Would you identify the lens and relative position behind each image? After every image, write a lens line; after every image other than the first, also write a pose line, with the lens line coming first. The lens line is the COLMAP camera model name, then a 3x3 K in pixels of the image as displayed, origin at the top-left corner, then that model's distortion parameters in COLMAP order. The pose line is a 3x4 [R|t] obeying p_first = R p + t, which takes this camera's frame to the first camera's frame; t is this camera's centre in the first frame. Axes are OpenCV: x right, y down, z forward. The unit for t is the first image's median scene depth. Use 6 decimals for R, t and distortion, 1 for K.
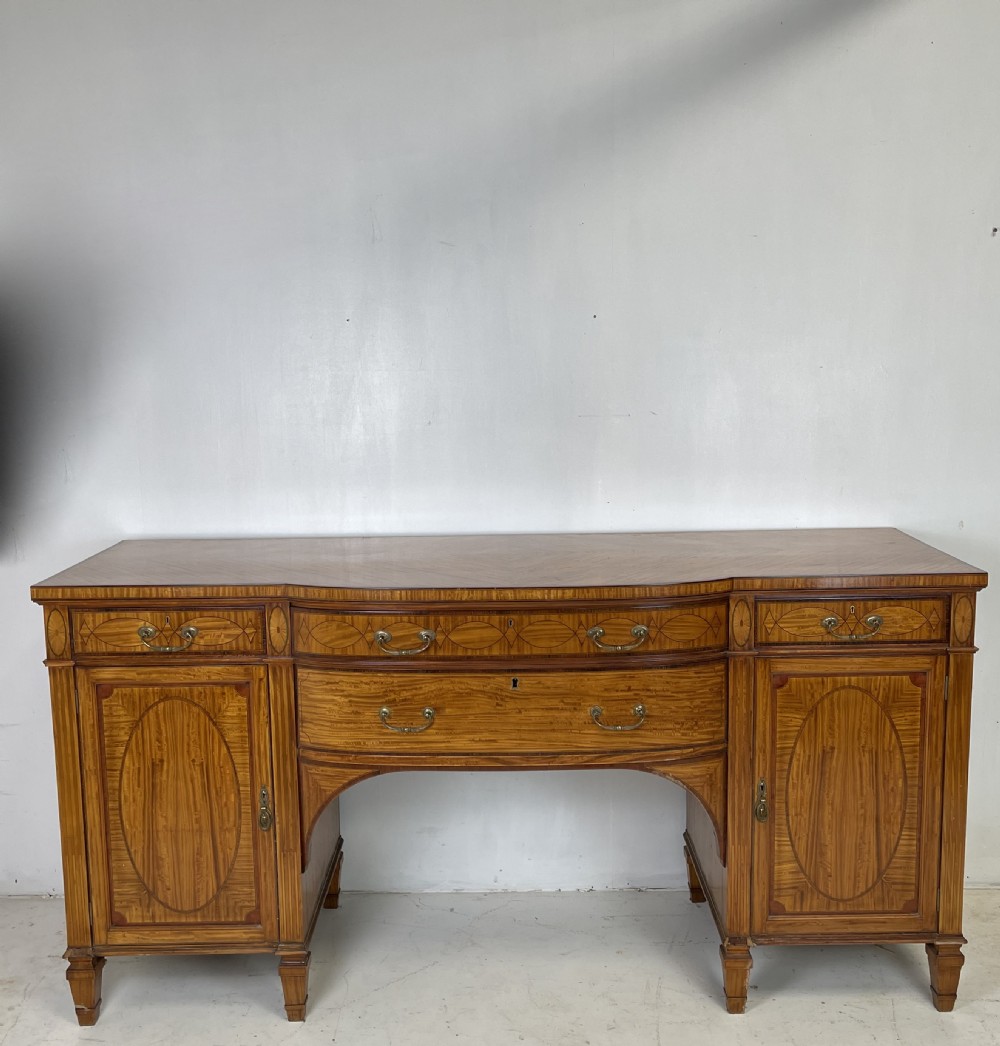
lens RADIAL K [[1082.1, 0, 500.0], [0, 1082.1, 523.0], [0, 0, 1]] dist [0.014391, 0.001136]
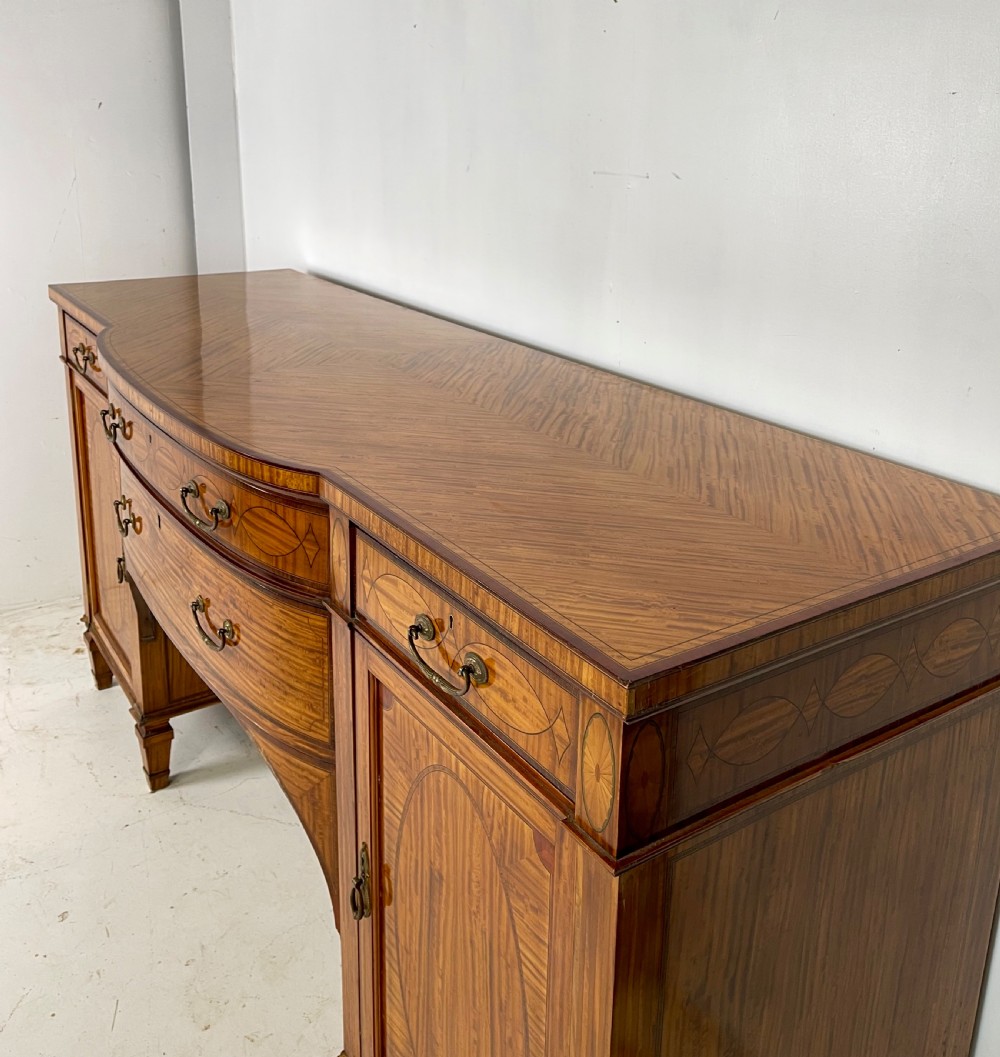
lens RADIAL K [[1026.2, 0, 499.1], [0, 1026.2, 365.1], [0, 0, 1]] dist [0.013177, -0.013703]
pose [[0.564895, 0.218820, -0.795620, 0.648418], [-0.143142, 0.975566, 0.166679, -0.098327], [0.812653, 0.019731, 0.582414, 0.759141]]
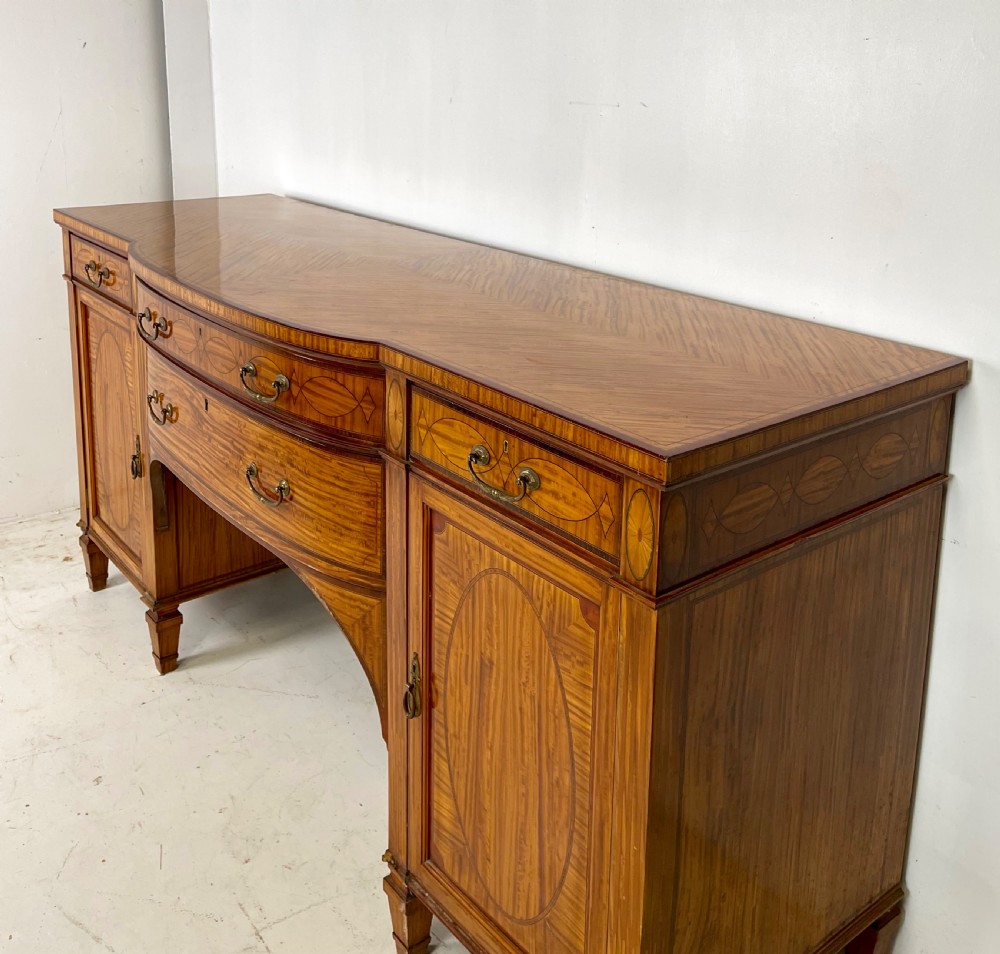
lens RADIAL K [[1034.5, 0, 497.7], [0, 1034.5, 258.7], [0, 0, 1]] dist [0.014391, 0.001136]
pose [[0.635796, 0.175107, -0.751732, 0.714059], [-0.138205, 0.984014, 0.112324, -0.079764], [0.759383, 0.032478, 0.649833, 0.630002]]
